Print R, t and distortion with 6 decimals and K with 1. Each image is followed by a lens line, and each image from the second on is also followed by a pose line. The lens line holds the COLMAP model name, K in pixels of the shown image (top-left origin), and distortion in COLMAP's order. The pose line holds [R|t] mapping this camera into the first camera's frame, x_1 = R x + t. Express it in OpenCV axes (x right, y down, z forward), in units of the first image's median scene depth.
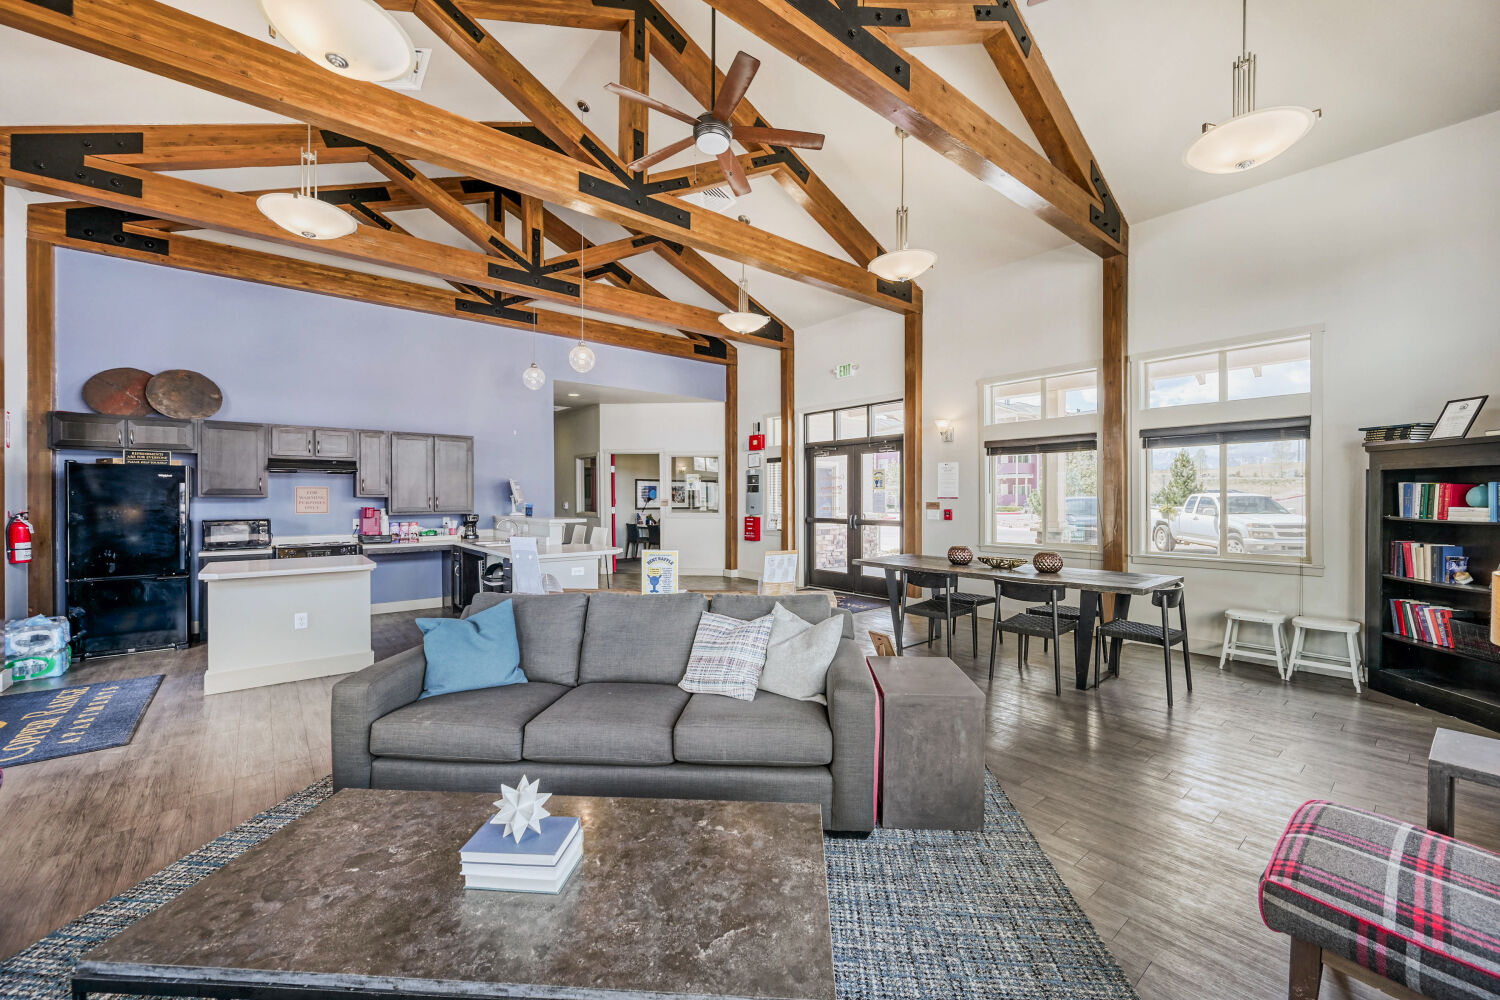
lens RADIAL K [[589.4, 0, 749.7], [0, 589.4, 500.3], [0, 0, 1]] dist [-0.002633, -0.000066]
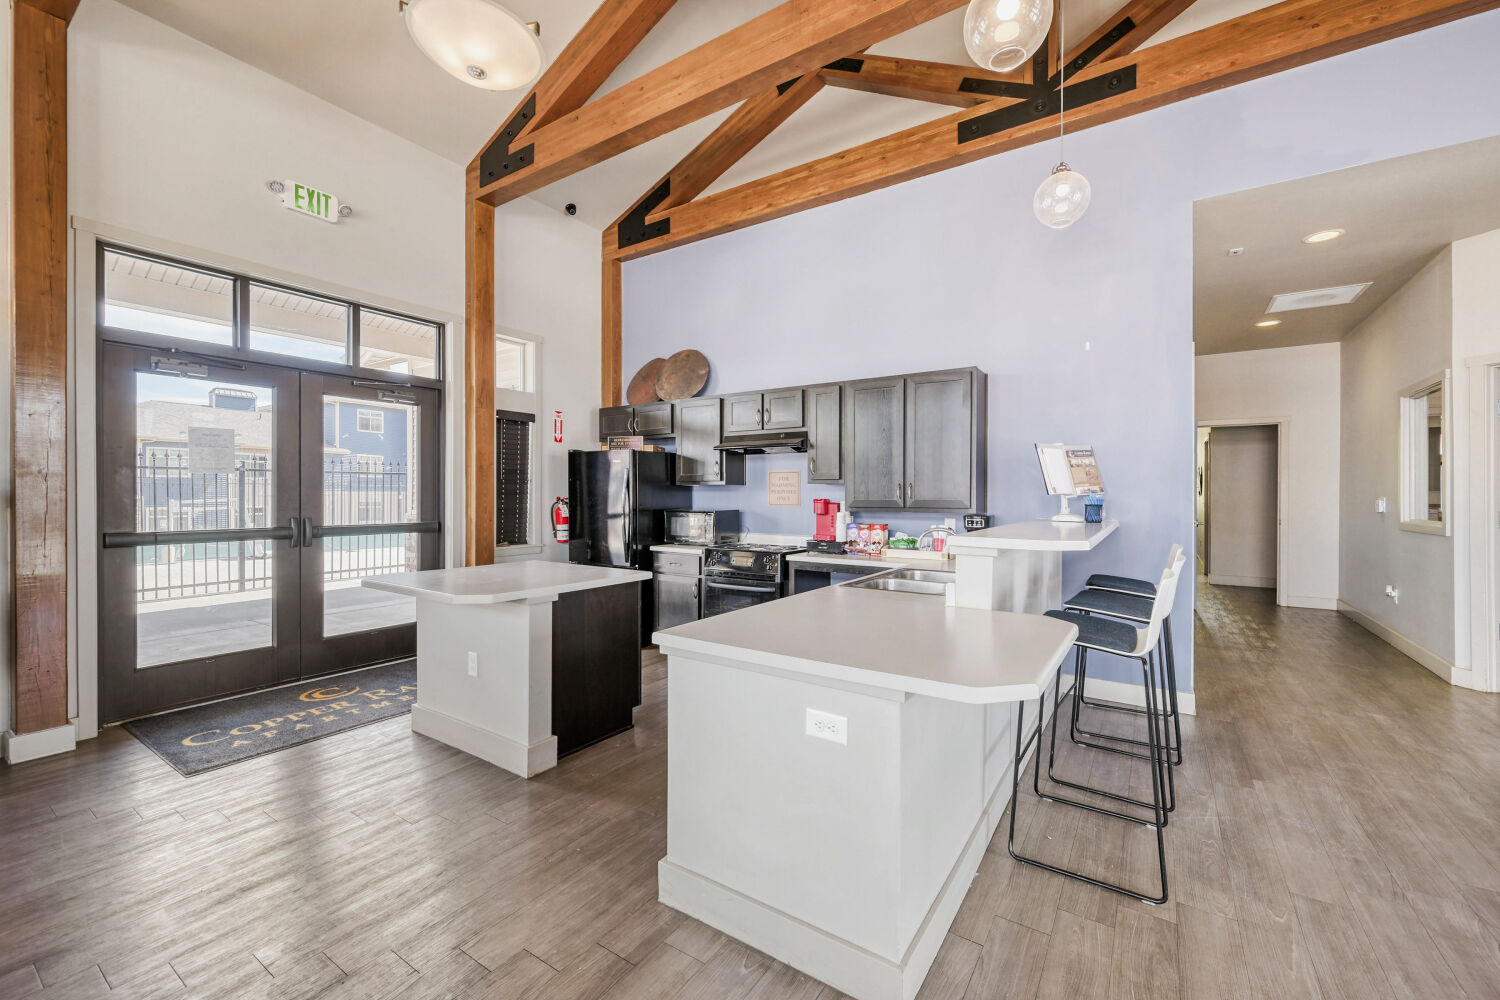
lens RADIAL K [[589.4, 0, 749.4], [0, 589.4, 497.6], [0, 0, 1]] dist [-0.002633, -0.000066]
pose [[0.284171, 0.007502, -0.958744, -0.024893], [-0.007044, 0.999959, 0.005736, 0.007343], [0.958748, 0.005124, 0.284212, 0.754968]]
